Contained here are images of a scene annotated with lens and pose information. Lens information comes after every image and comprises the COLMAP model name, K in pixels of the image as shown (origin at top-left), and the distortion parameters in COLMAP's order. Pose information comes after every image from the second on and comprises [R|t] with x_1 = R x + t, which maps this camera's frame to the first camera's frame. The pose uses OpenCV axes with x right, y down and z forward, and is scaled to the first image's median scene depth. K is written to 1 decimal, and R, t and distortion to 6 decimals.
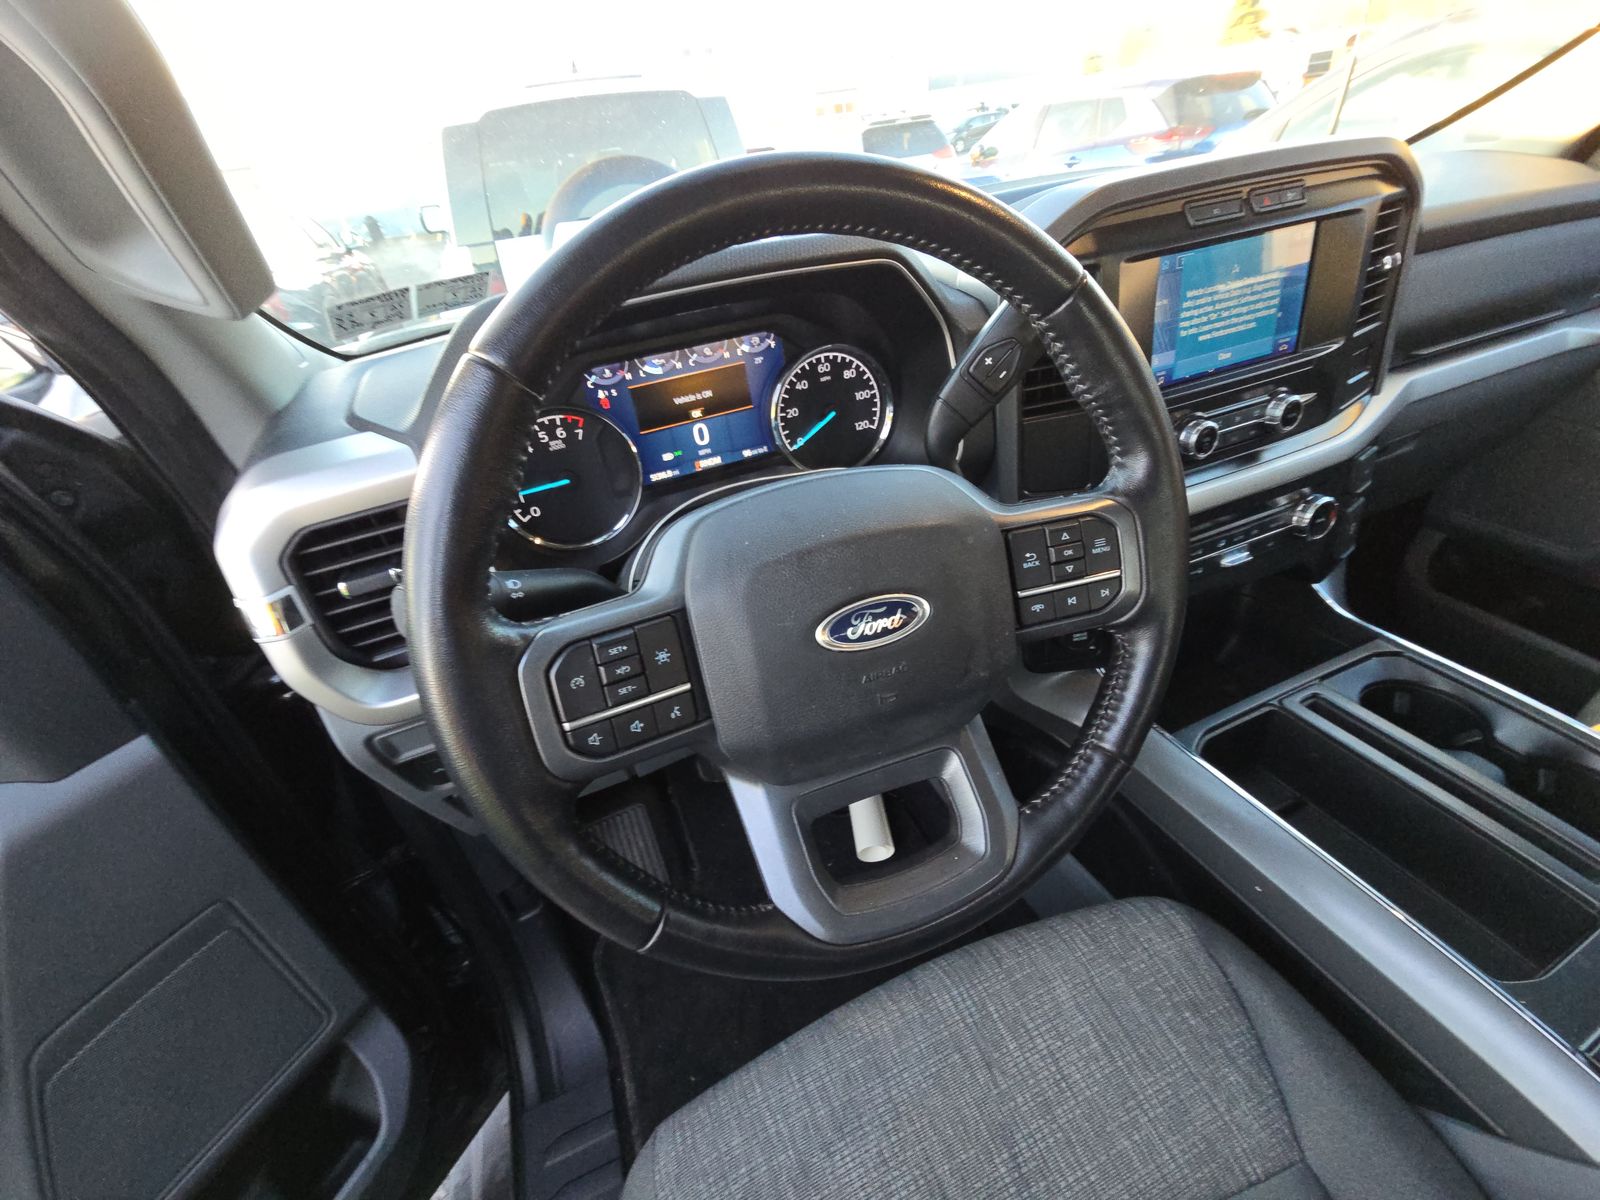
lens RADIAL K [[637.6, 0, 794.8], [0, 637.6, 606.2], [0, 0, 1]] dist [-0.000688, -0.004834]
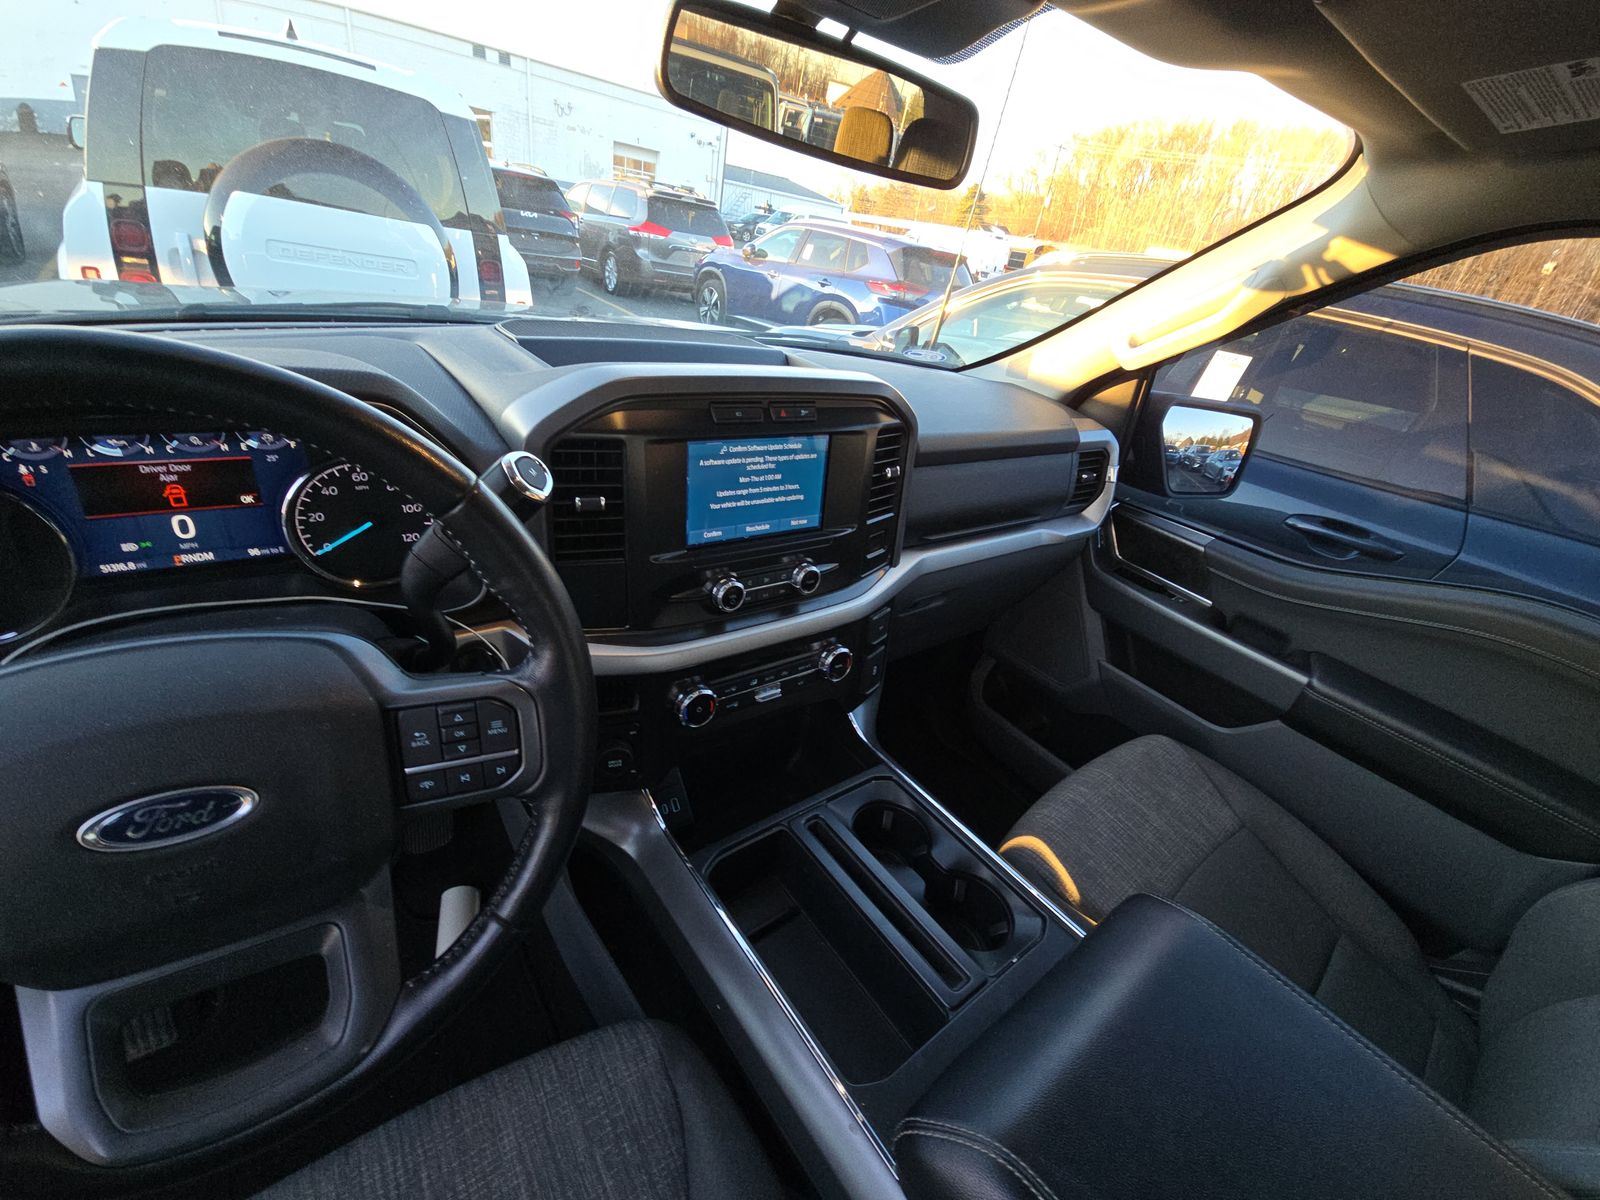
lens RADIAL K [[637.6, 0, 794.8], [0, 637.6, 606.2], [0, 0, 1]] dist [-0.000688, -0.004834]
pose [[0.925363, 0.104381, 0.364429, 0.321098], [-0.075934, 0.992899, -0.091577, -0.143079], [-0.371400, 0.057069, 0.926717, -0.115642]]
